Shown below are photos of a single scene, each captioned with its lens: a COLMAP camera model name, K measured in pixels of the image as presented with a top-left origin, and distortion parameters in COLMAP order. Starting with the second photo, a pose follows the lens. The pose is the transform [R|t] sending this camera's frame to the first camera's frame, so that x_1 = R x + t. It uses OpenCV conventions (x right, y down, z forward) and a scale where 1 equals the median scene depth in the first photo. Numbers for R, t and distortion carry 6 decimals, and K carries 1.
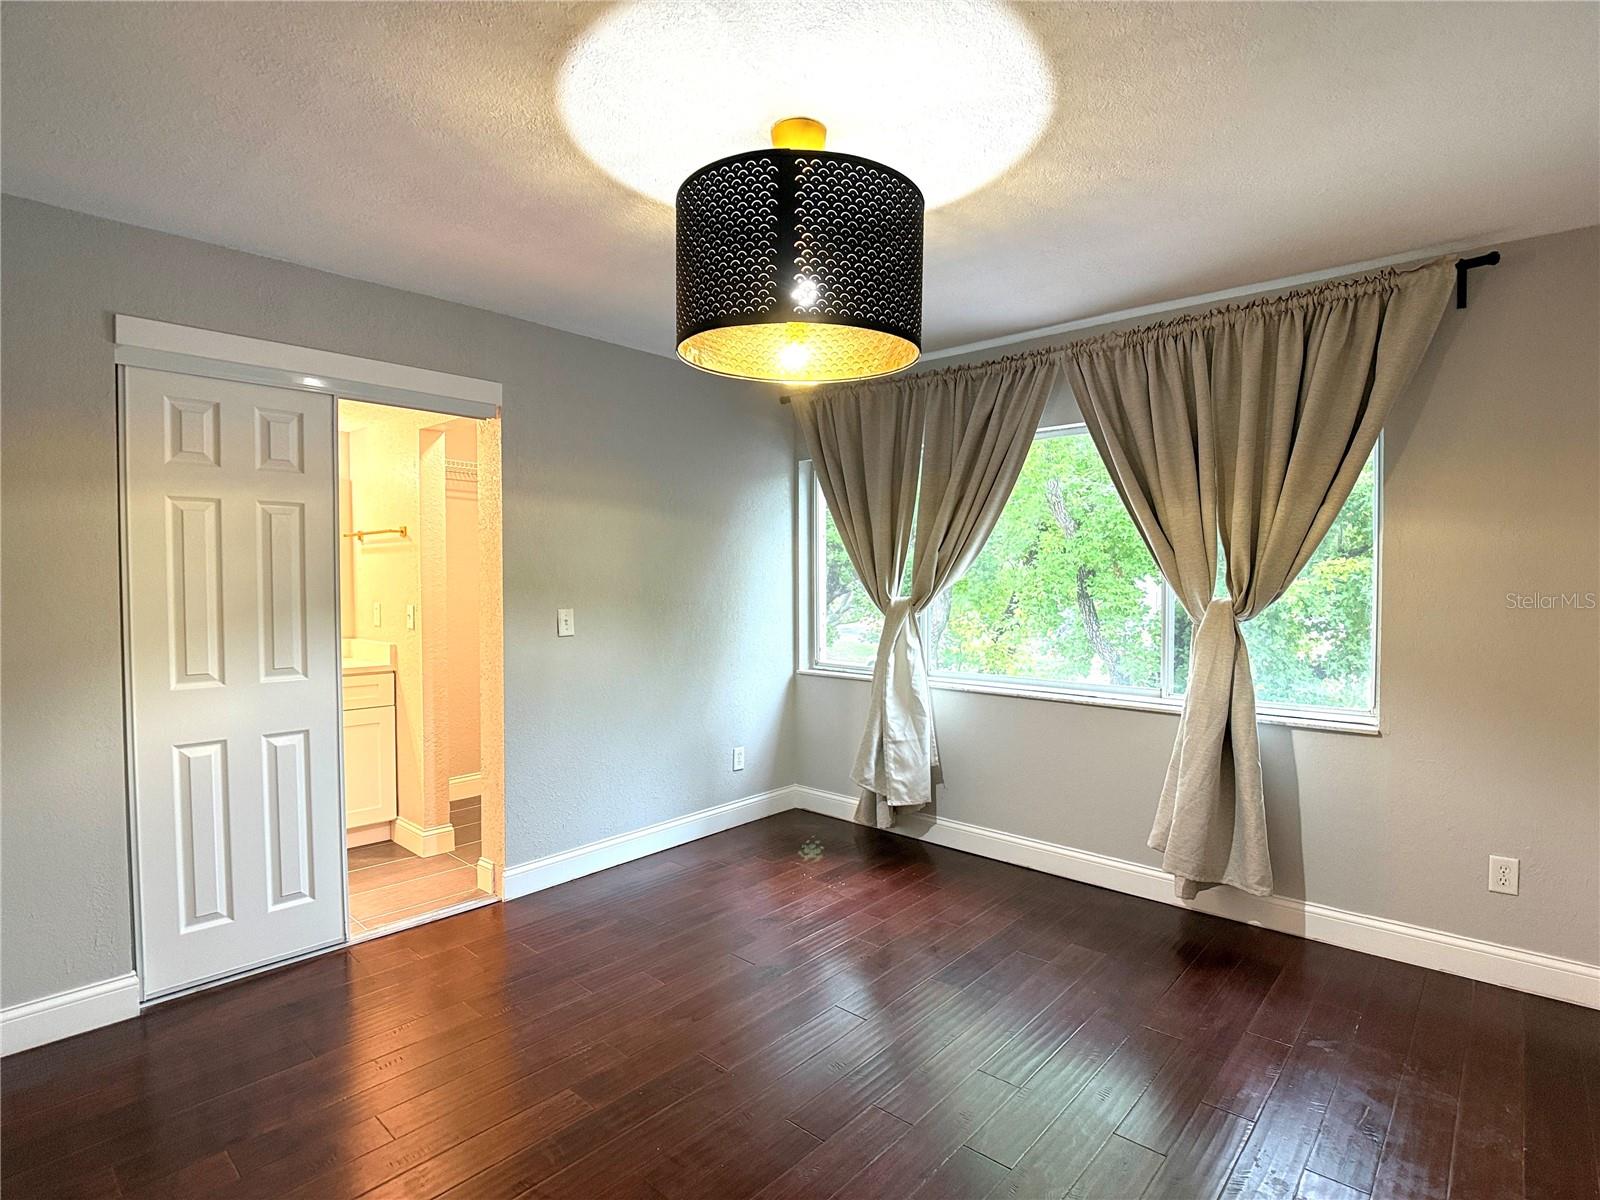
lens RADIAL K [[819.6, 0, 800.0], [0, 819.6, 600.0], [0, 0, 1]] dist [-0.049505, 0.013233]
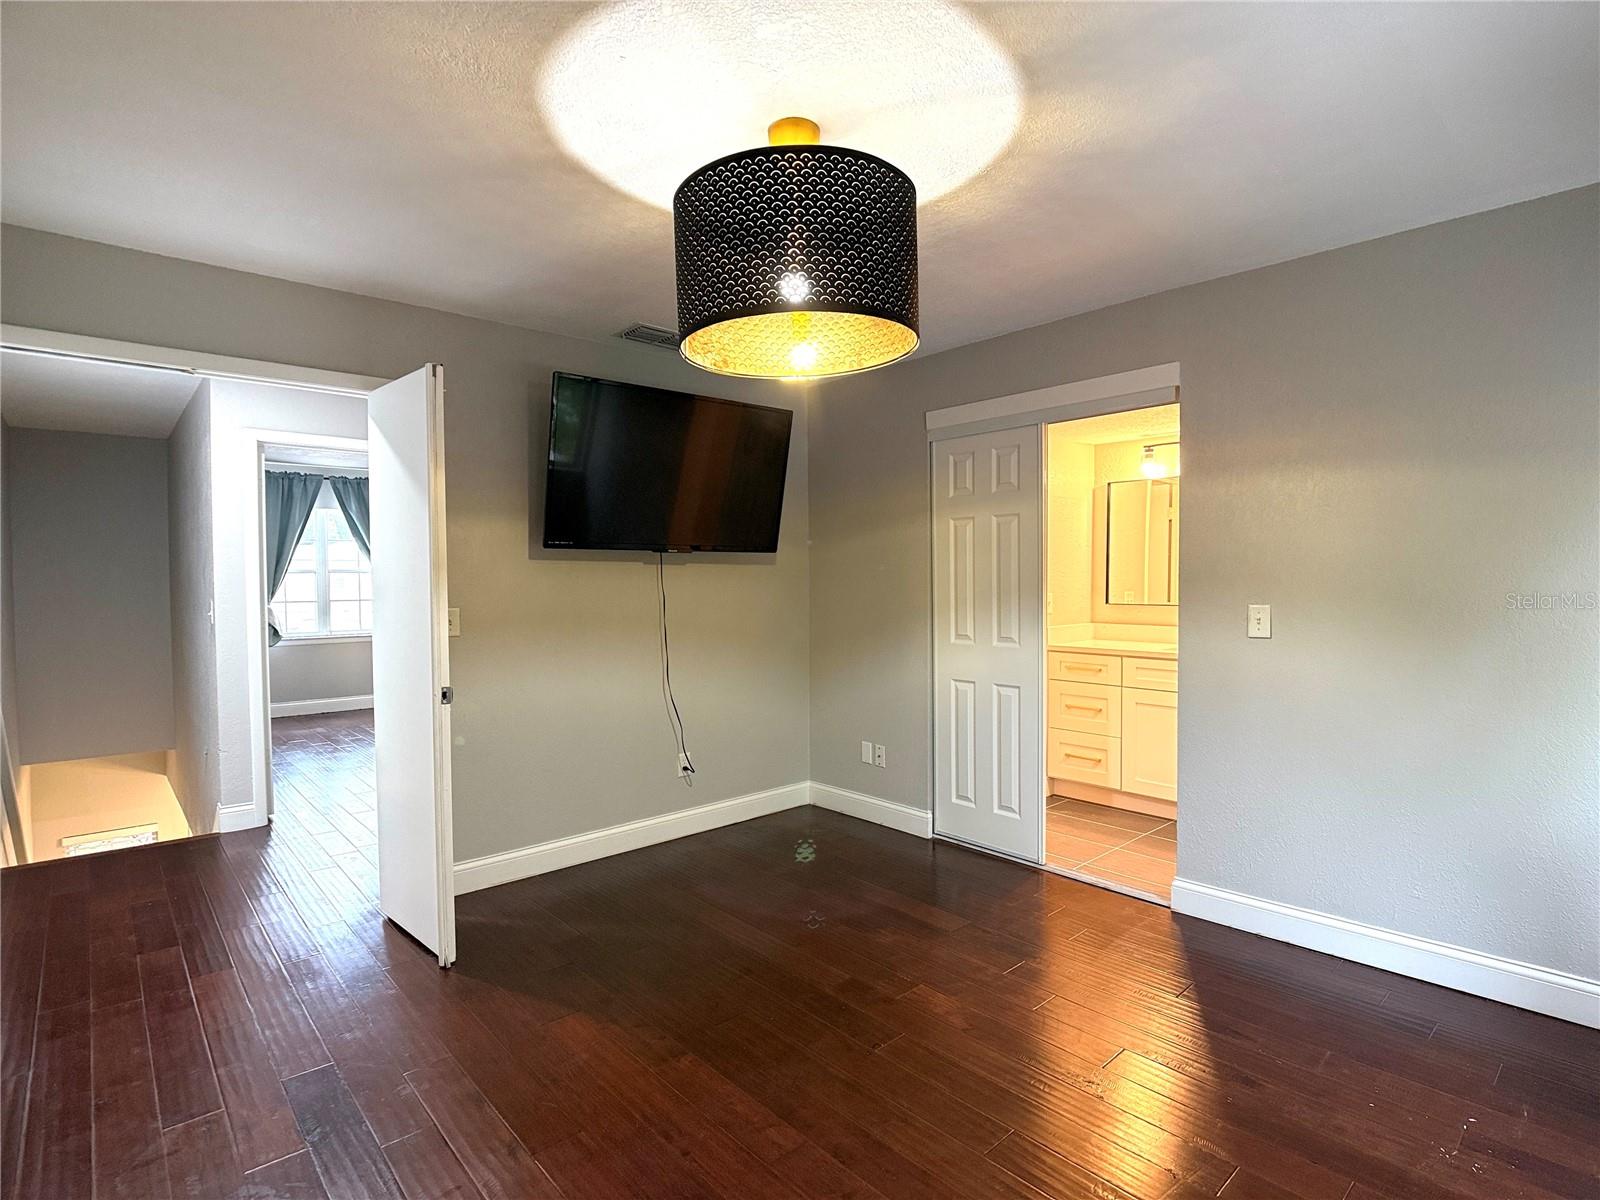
lens RADIAL K [[814.9, 0, 806.3], [0, 814.9, 601.9], [0, 0, 1]] dist [-0.006498, -0.018297]
pose [[-0.125492, 0.037280, -0.991394, 0.795430], [-0.010220, 0.999192, 0.038867, -0.026035], [0.992042, 0.015010, -0.125009, 0.890453]]
